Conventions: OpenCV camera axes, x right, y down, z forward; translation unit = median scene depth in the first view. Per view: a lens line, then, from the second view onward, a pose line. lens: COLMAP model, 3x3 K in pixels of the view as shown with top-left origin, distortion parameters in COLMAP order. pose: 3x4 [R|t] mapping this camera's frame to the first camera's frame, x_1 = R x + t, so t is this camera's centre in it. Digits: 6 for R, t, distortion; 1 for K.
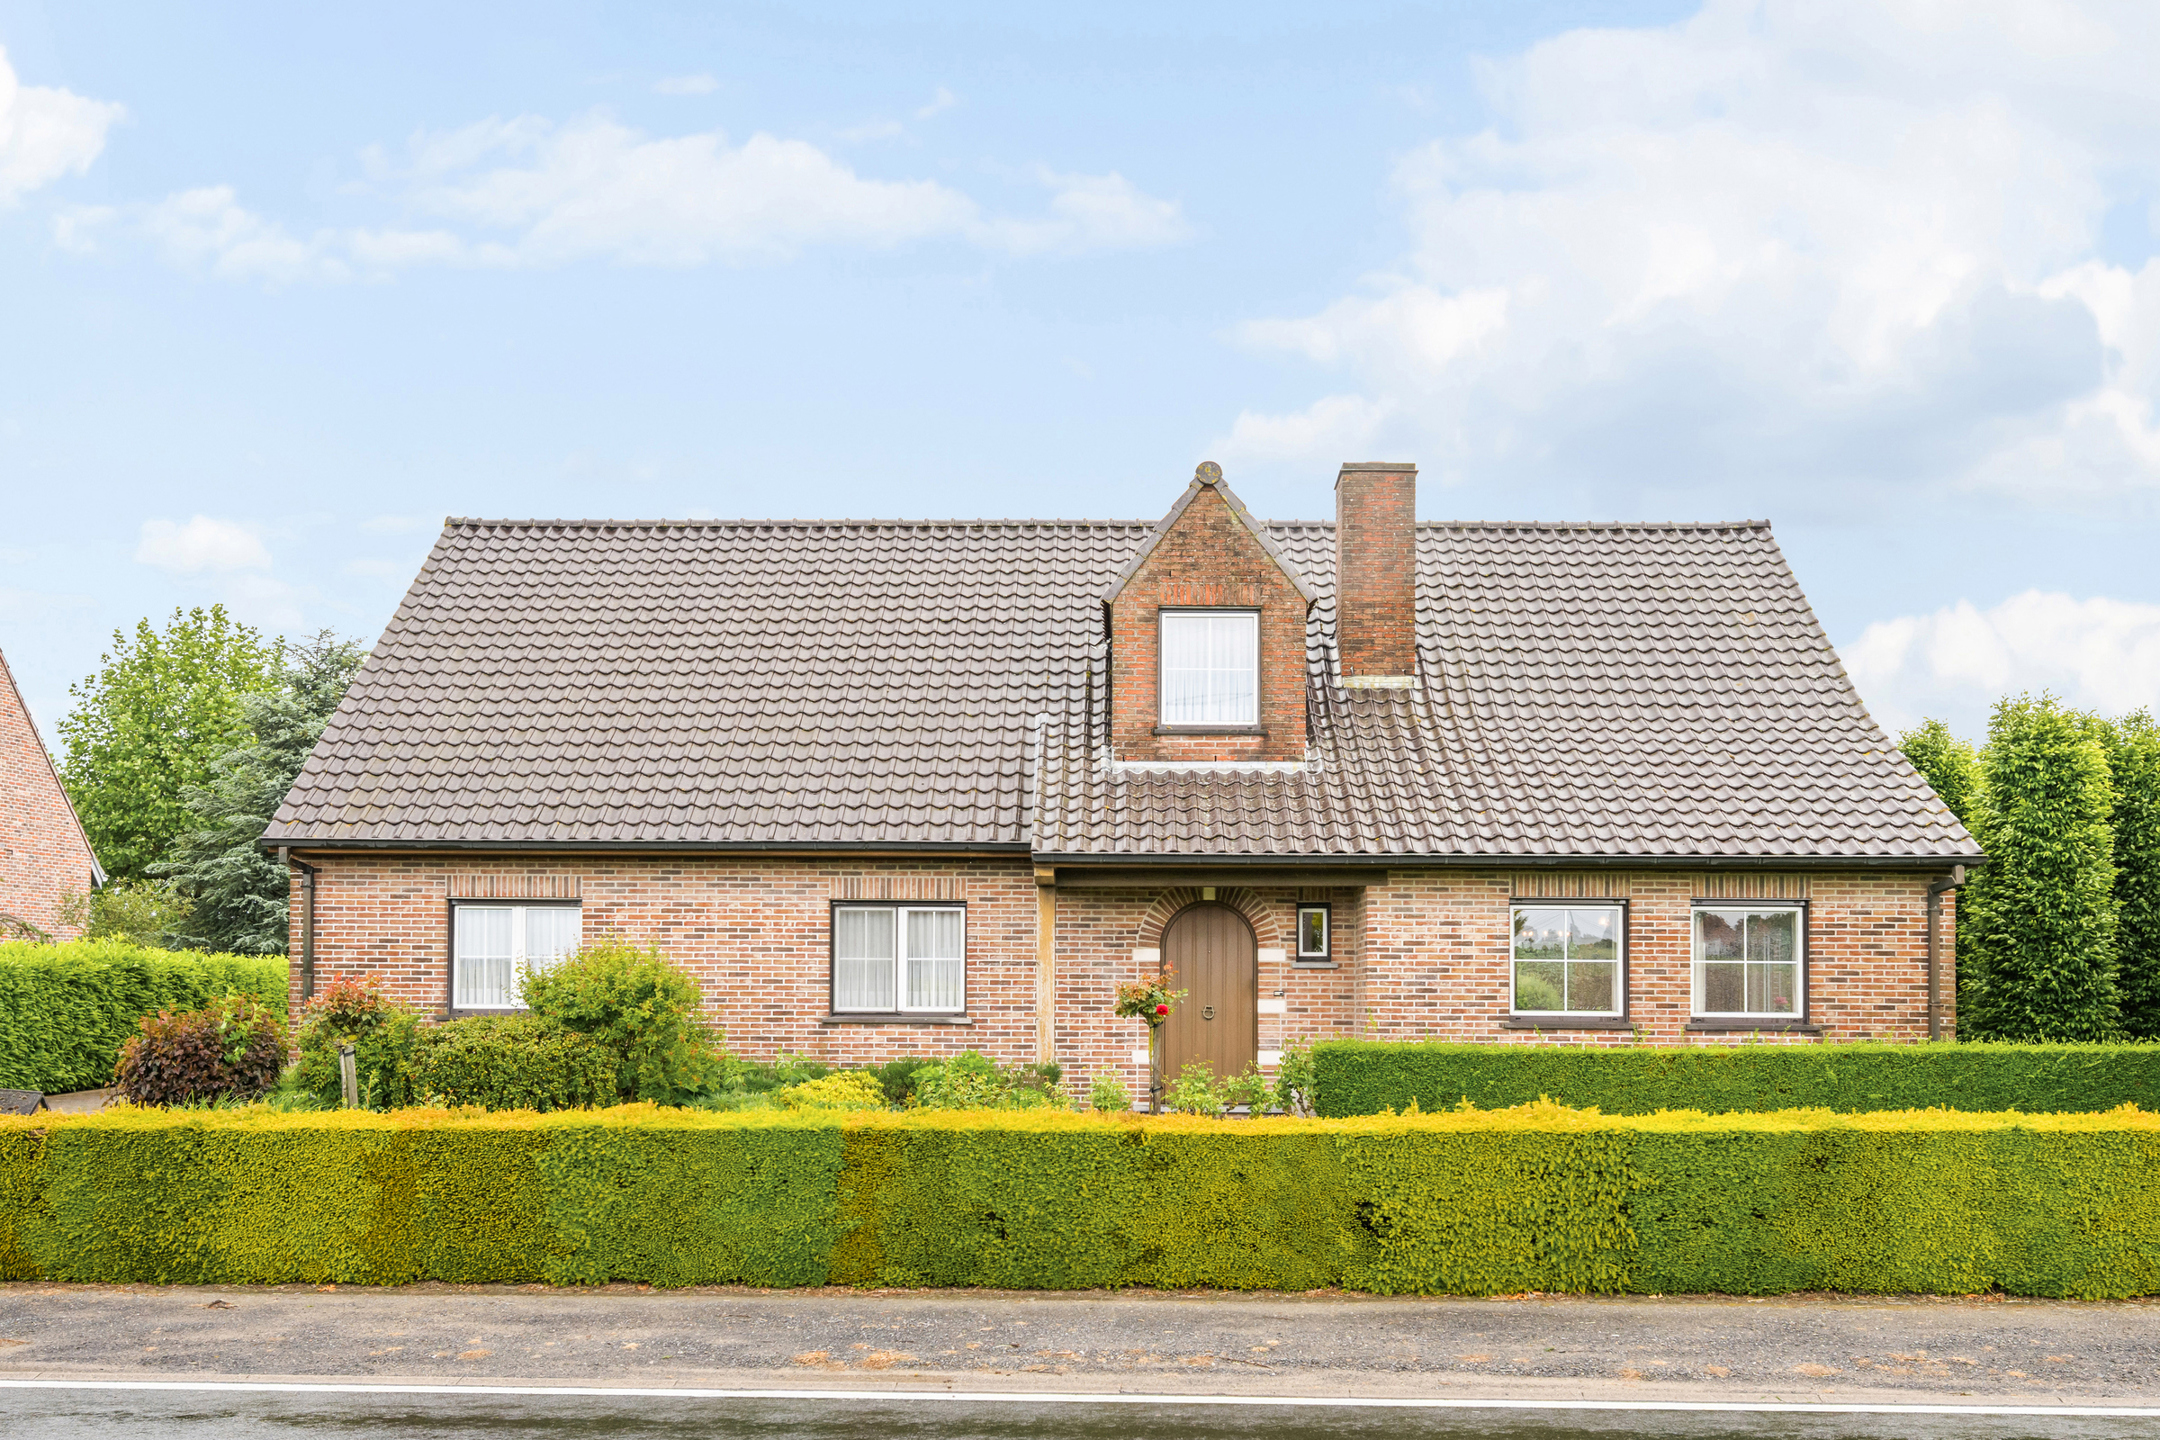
lens RADIAL K [[1441.6, 0, 1018.2], [0, 1441.6, 832.8], [0, 0, 1]] dist [0.003401, -0.000055]
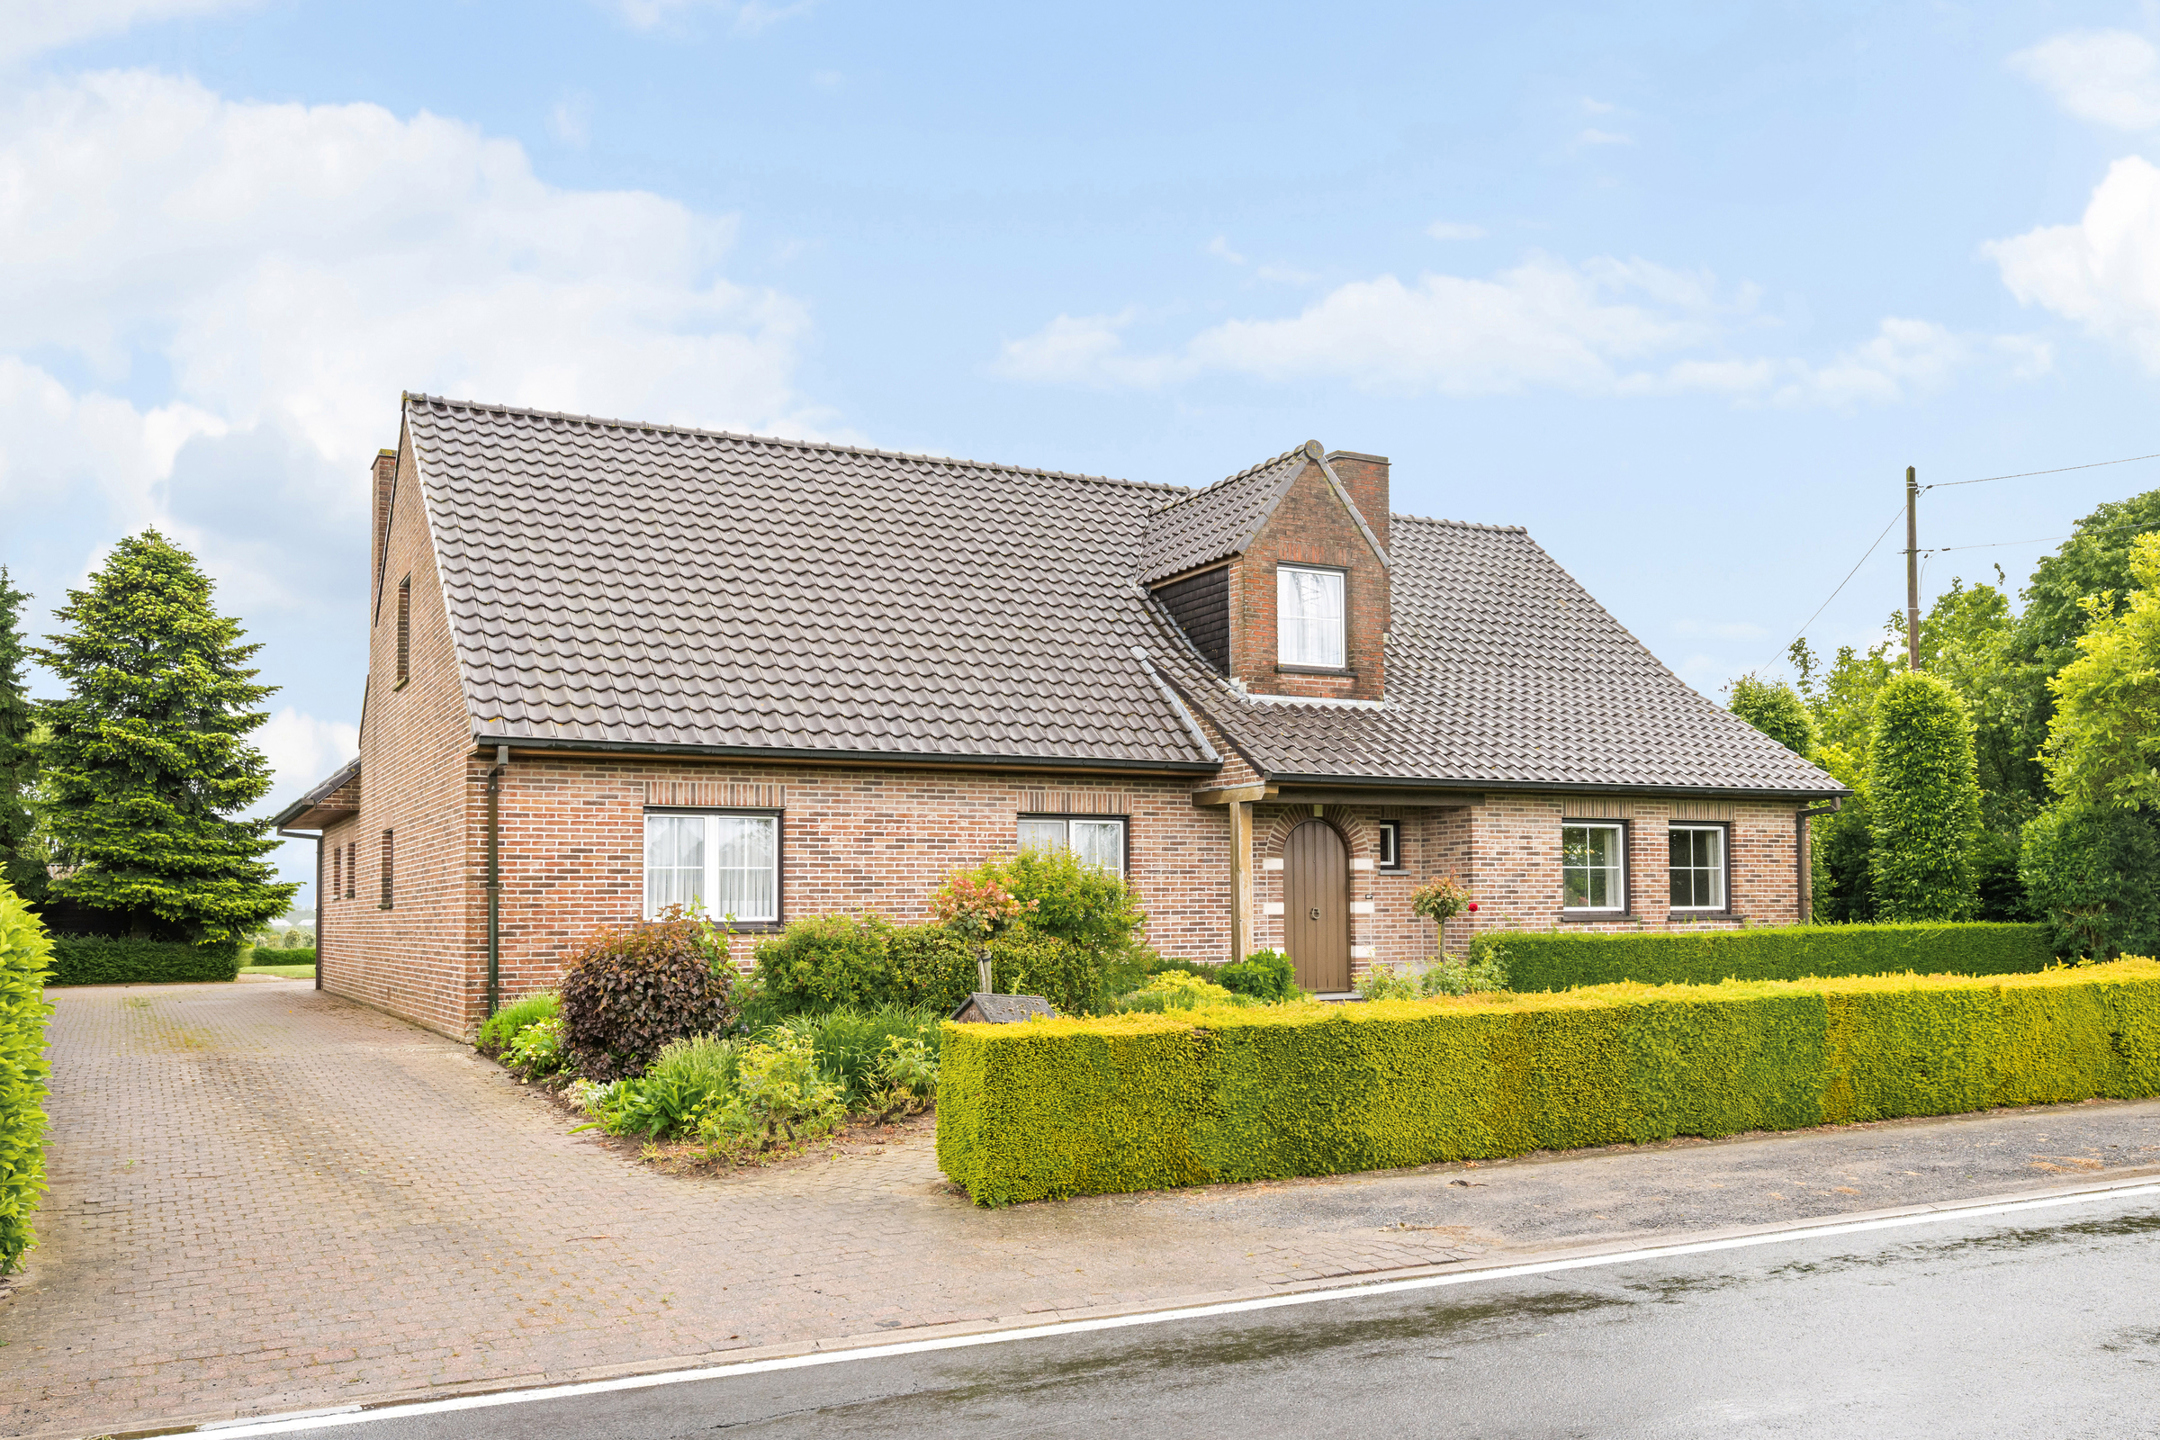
lens RADIAL K [[1340.8, 0, 1078.6], [0, 1340.8, 727.5], [0, 0, 1]] dist [-0.002760, -0.001183]
pose [[0.924365, 0.036285, 0.379779, -0.465109], [-0.027504, 0.999215, -0.028522, 0.011328], [-0.380515, 0.015920, 0.924638, 0.076013]]
